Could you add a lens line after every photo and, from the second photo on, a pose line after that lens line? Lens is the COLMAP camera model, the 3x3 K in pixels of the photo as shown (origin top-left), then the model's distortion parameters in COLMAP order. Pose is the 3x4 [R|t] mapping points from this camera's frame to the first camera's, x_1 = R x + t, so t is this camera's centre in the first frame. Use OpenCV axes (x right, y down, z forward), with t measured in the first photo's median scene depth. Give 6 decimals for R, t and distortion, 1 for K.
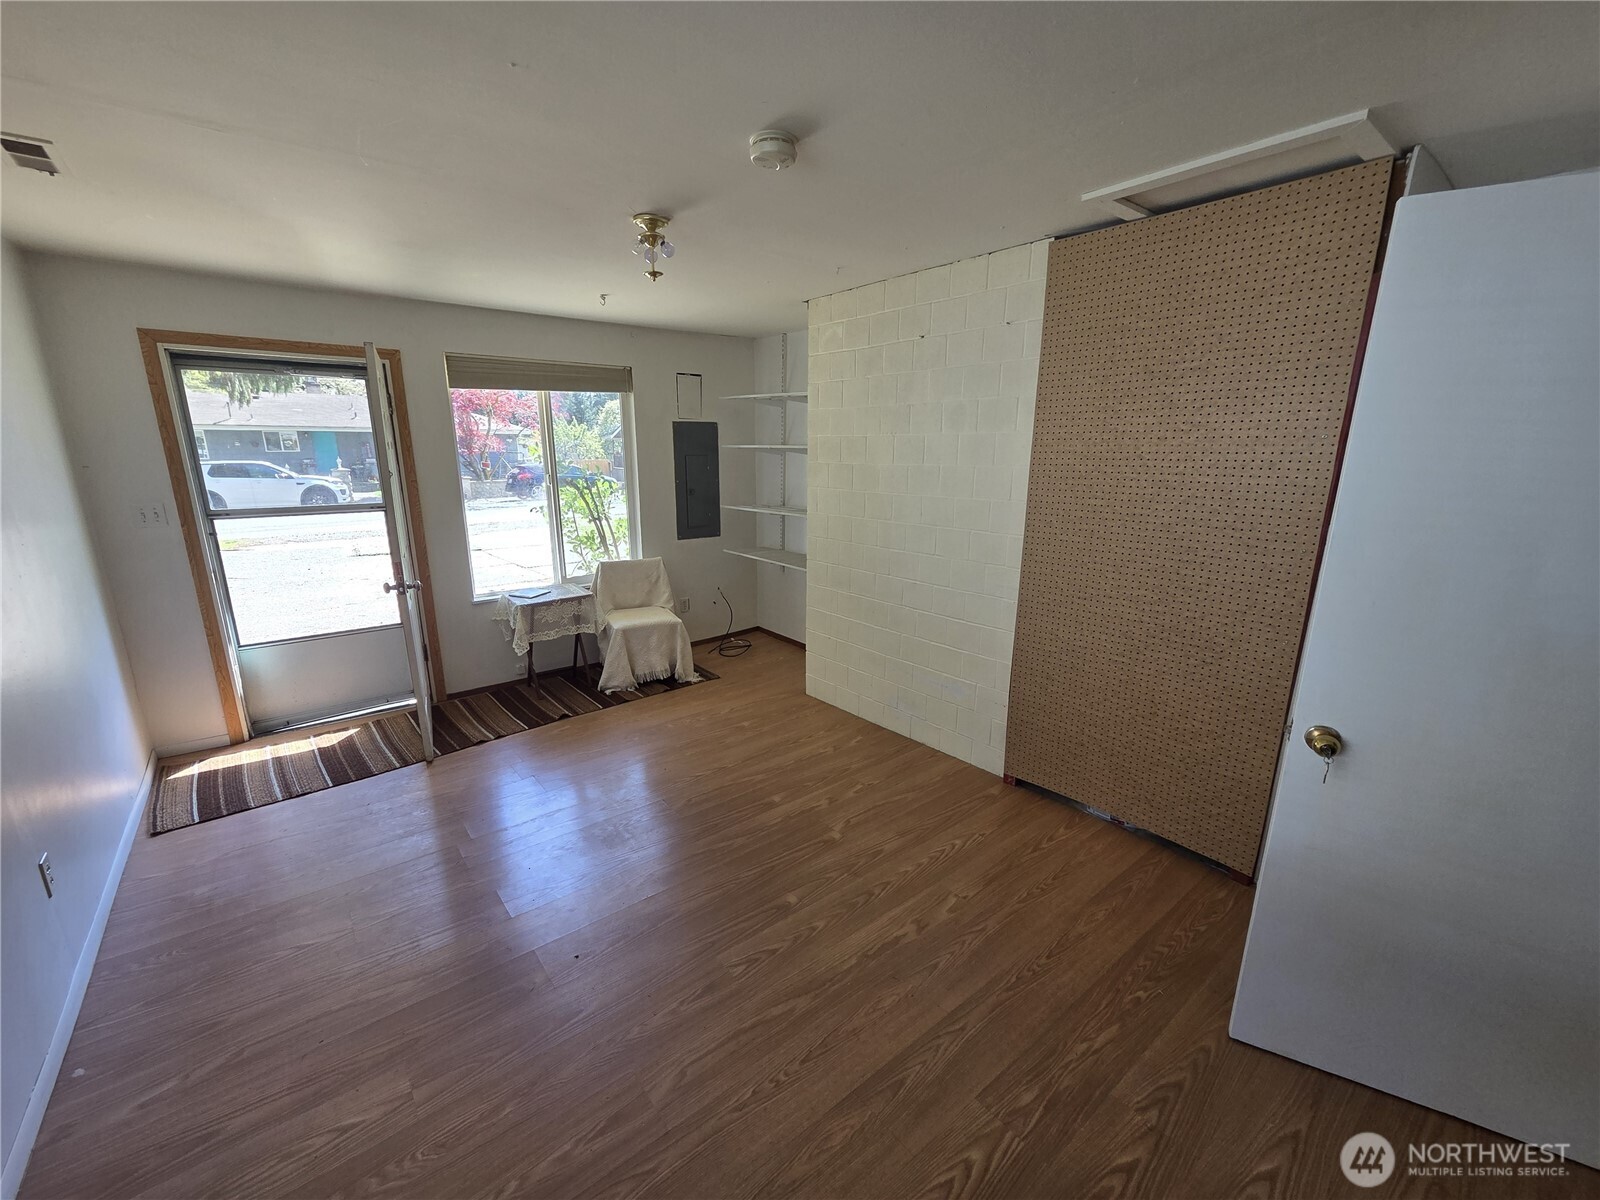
lens RADIAL K [[651.1, 0, 797.6], [0, 651.1, 609.1], [0, 0, 1]] dist [0.002536, -0.000003]
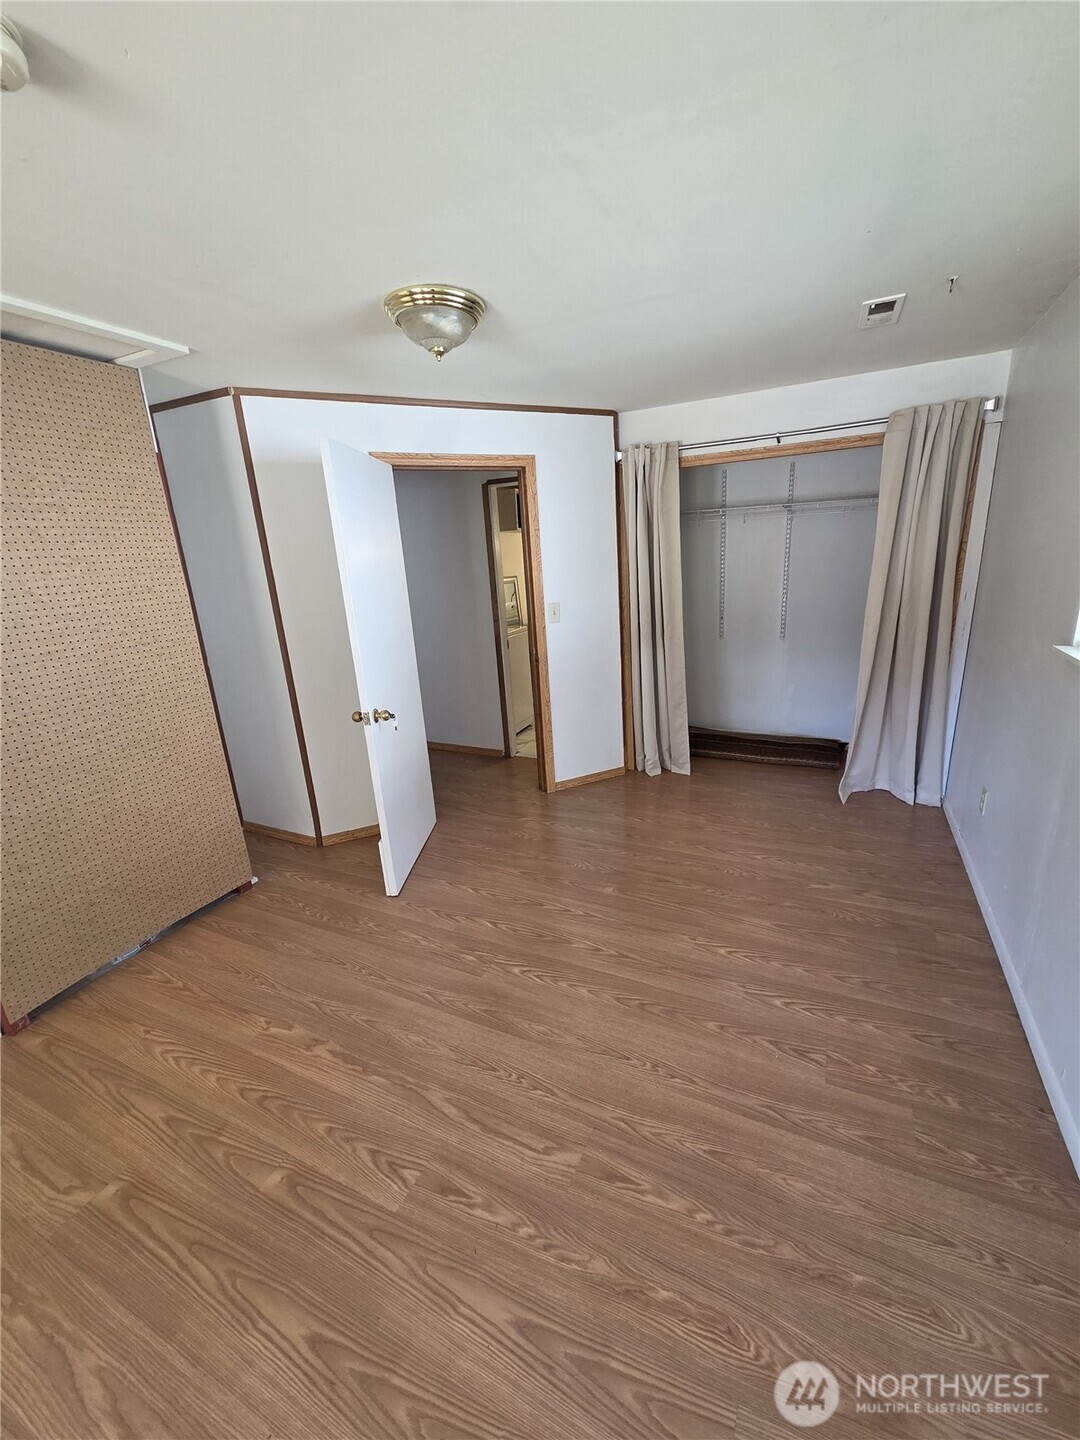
lens RADIAL K [[586.0, 0, 543.5], [0, 586.0, 720.3], [0, 0, 1]] dist [0.002536, -0.000003]
pose [[-0.419707, -0.232941, 0.877260, -0.630912], [0.270395, 0.890536, 0.365831, -0.196484], [-0.866448, 0.390749, -0.310778, 0.759285]]
